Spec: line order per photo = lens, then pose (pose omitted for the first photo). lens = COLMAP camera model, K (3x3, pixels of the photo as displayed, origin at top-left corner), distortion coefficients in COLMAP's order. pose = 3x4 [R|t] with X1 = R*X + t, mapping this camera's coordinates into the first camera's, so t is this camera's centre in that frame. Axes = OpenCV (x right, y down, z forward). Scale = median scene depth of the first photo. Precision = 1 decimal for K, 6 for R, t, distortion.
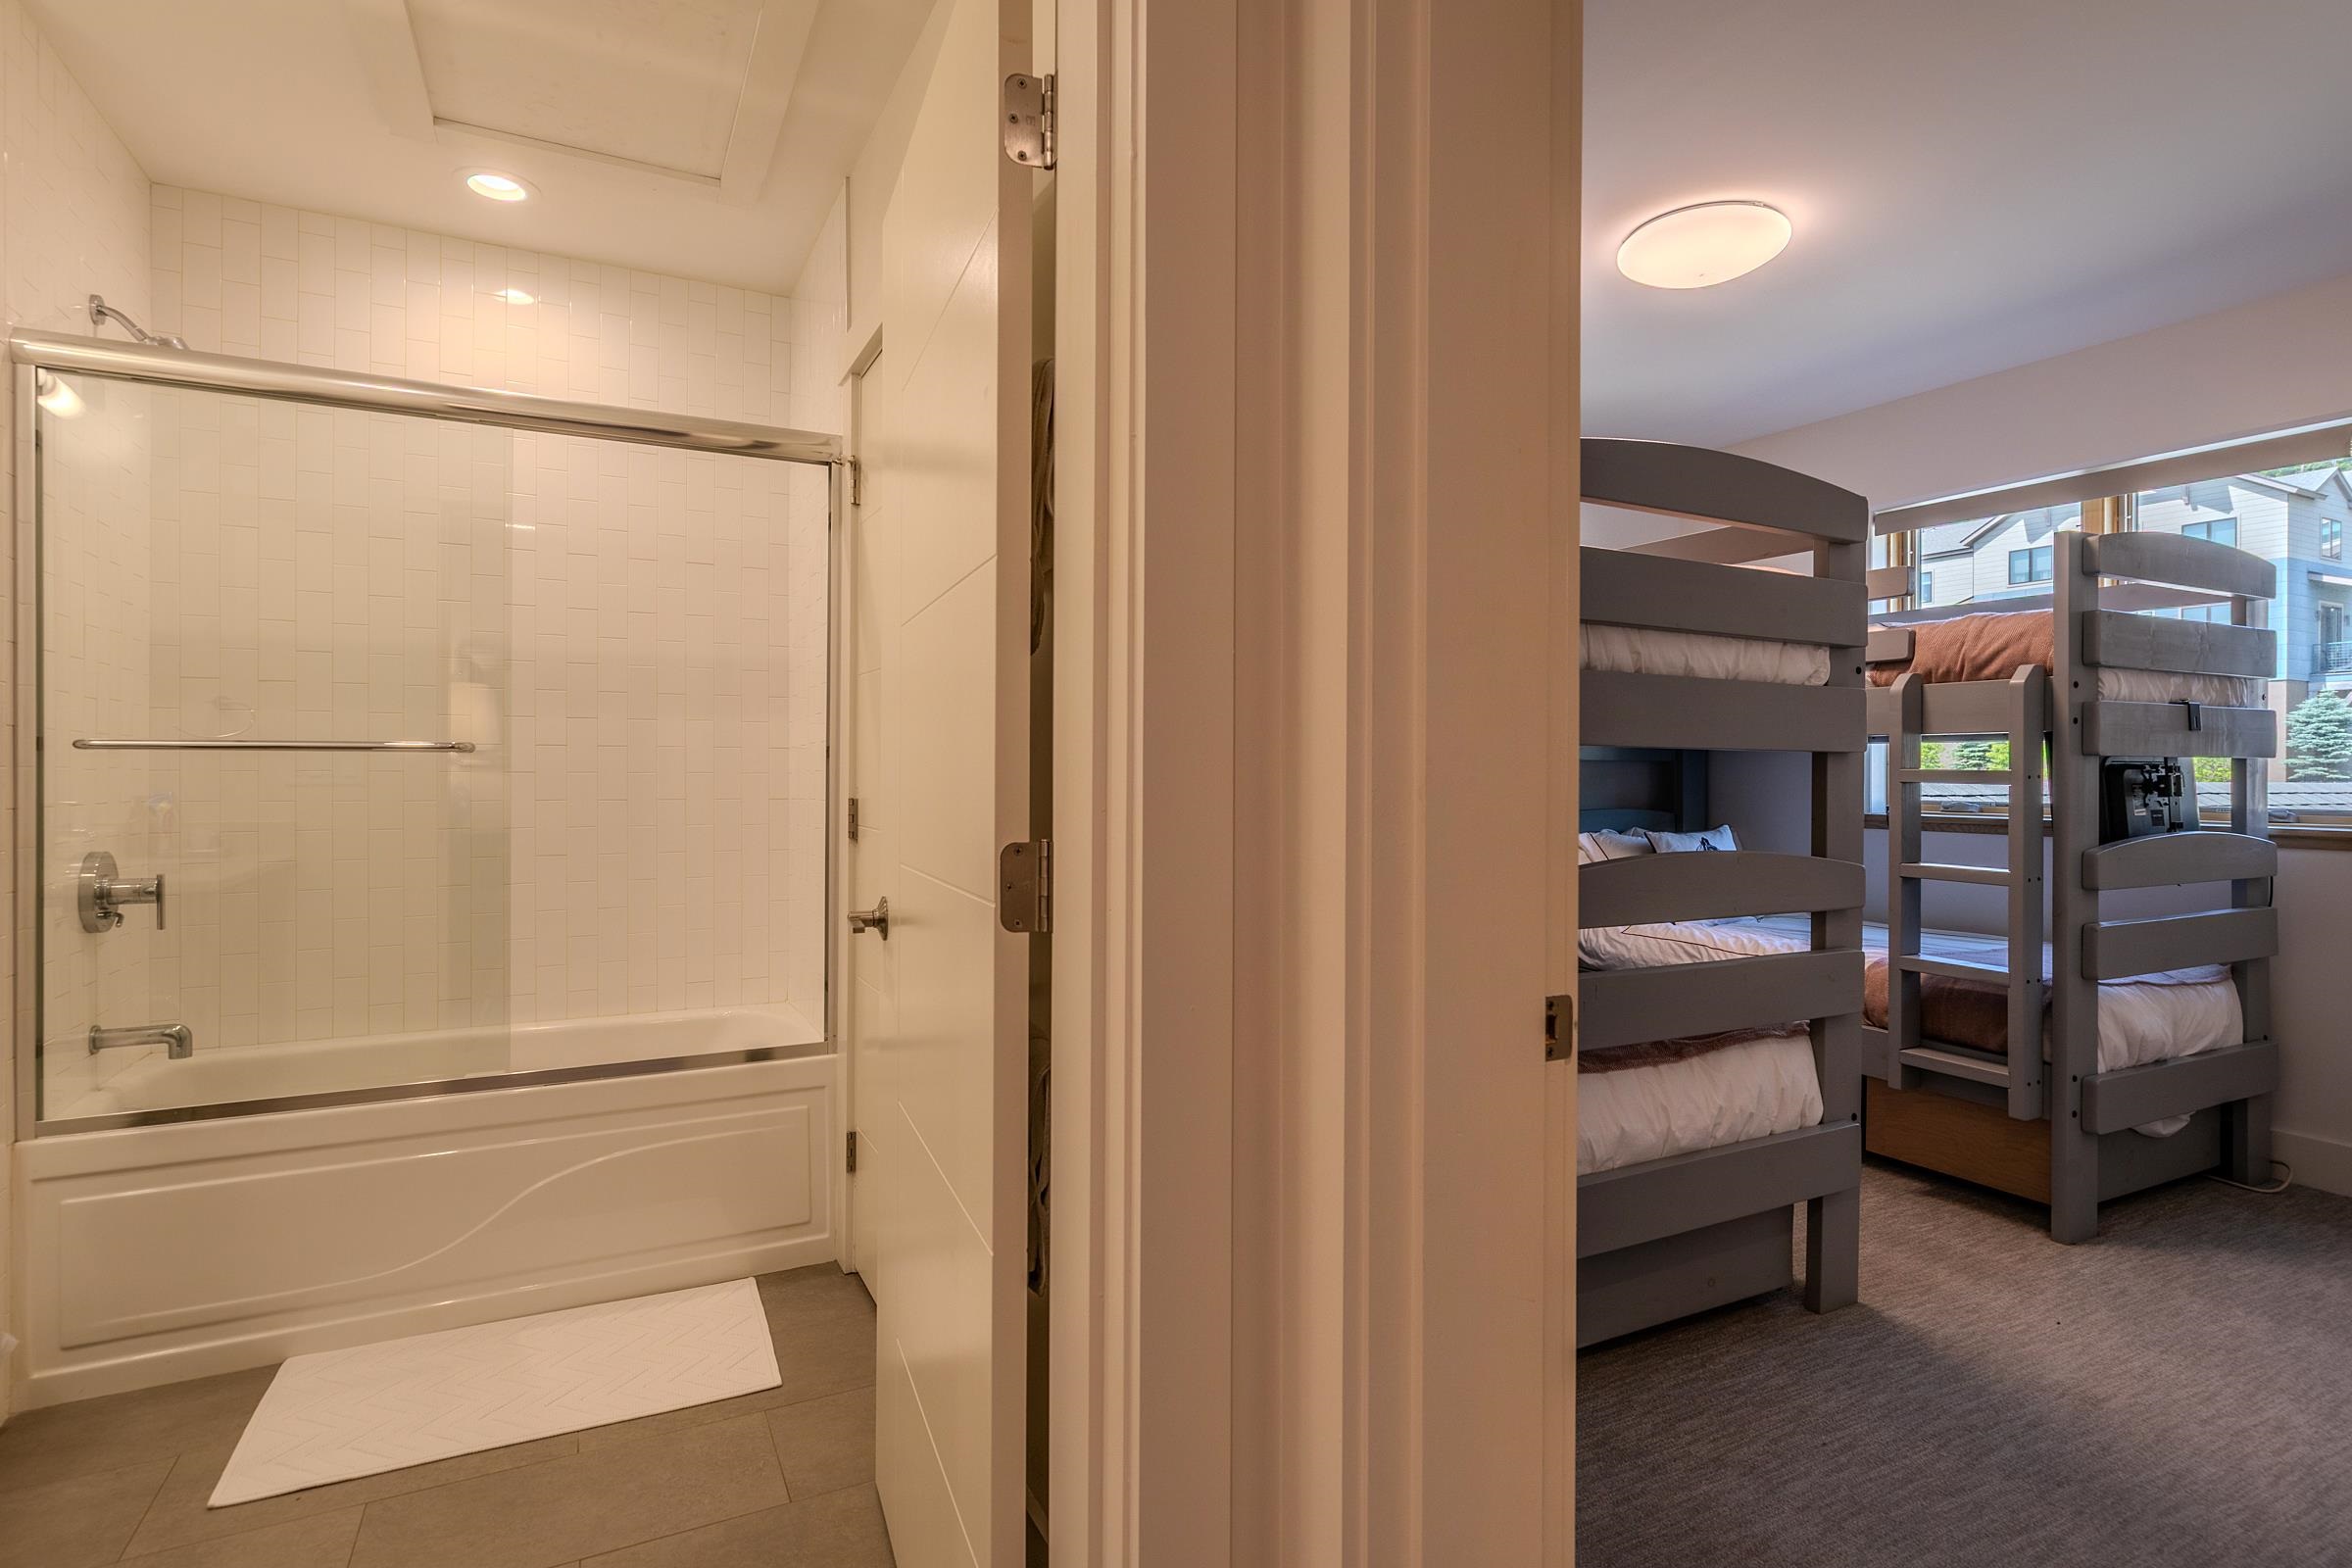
lens RADIAL K [[1205.3, 0, 1179.5], [0, 1205.3, 779.9], [0, 0, 1]] dist [0.003922, 0.002718]
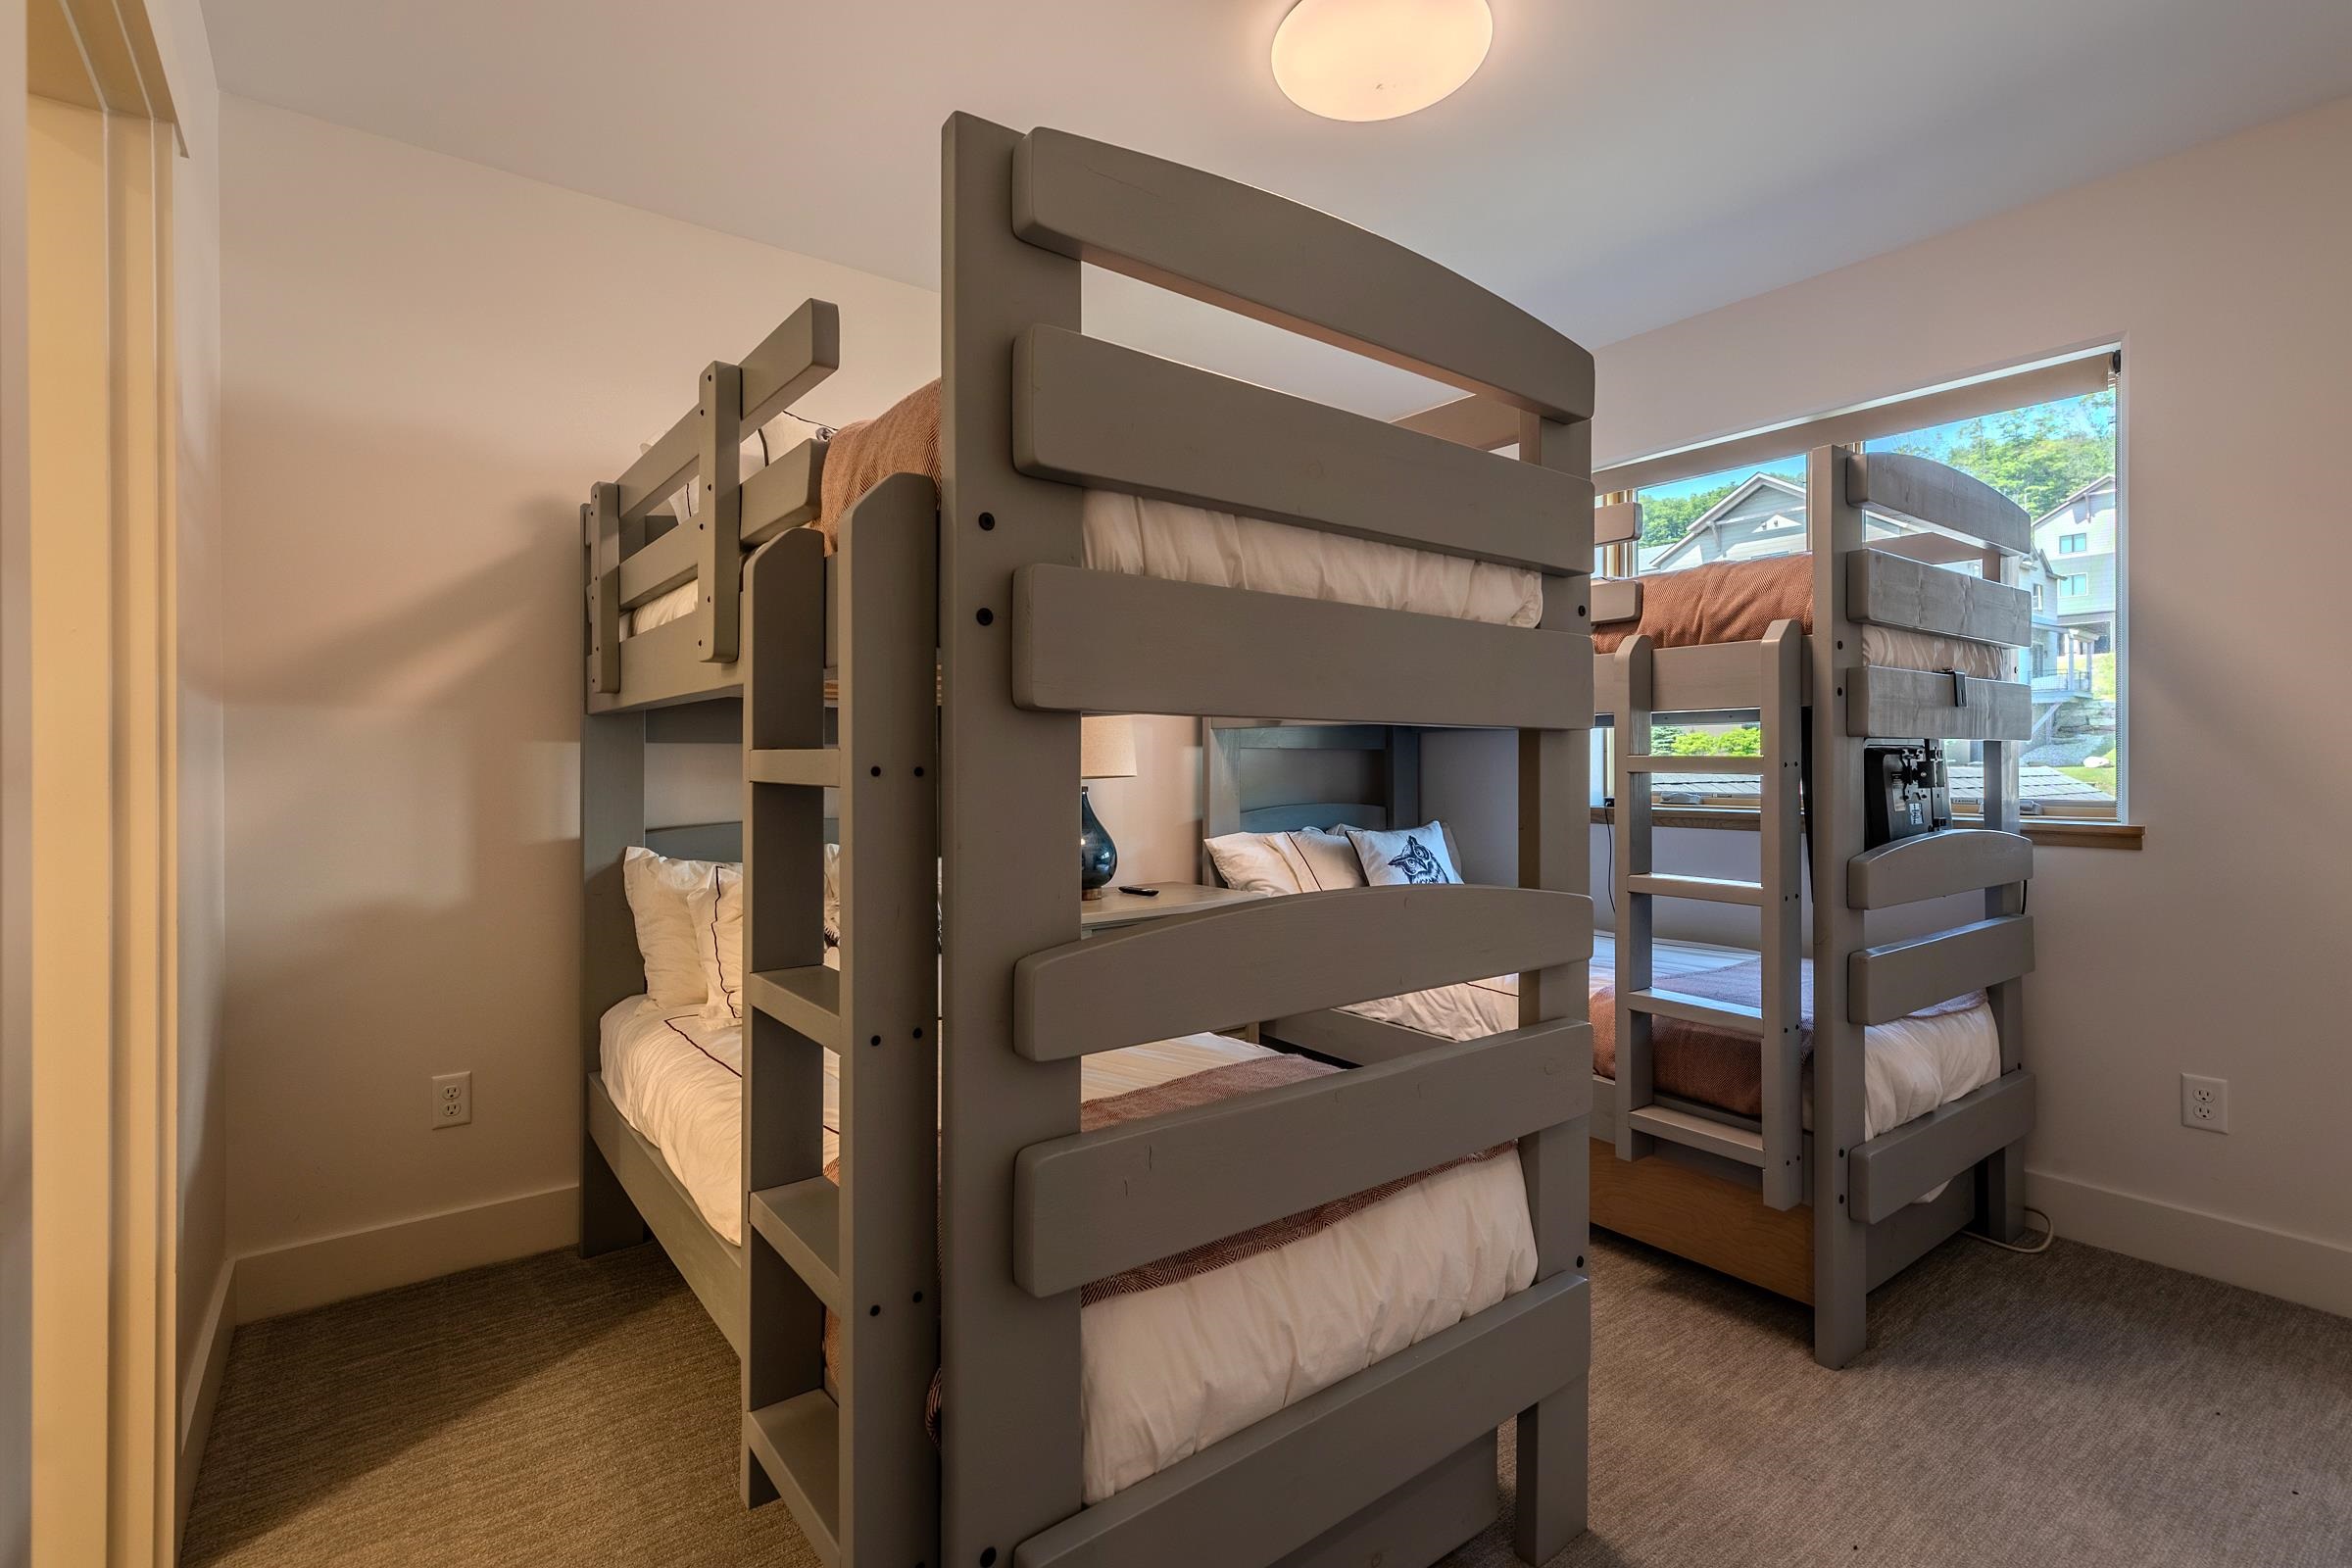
lens RADIAL K [[1077.1, 0, 1171.0], [0, 1077.1, 772.9], [0, 0, 1]] dist [0.012471, -0.000786]
pose [[0.987529, -0.007247, 0.157271, 0.202289], [0.007004, 0.999973, 0.002100, -0.001194], [-0.157282, -0.000973, 0.987553, 0.371351]]
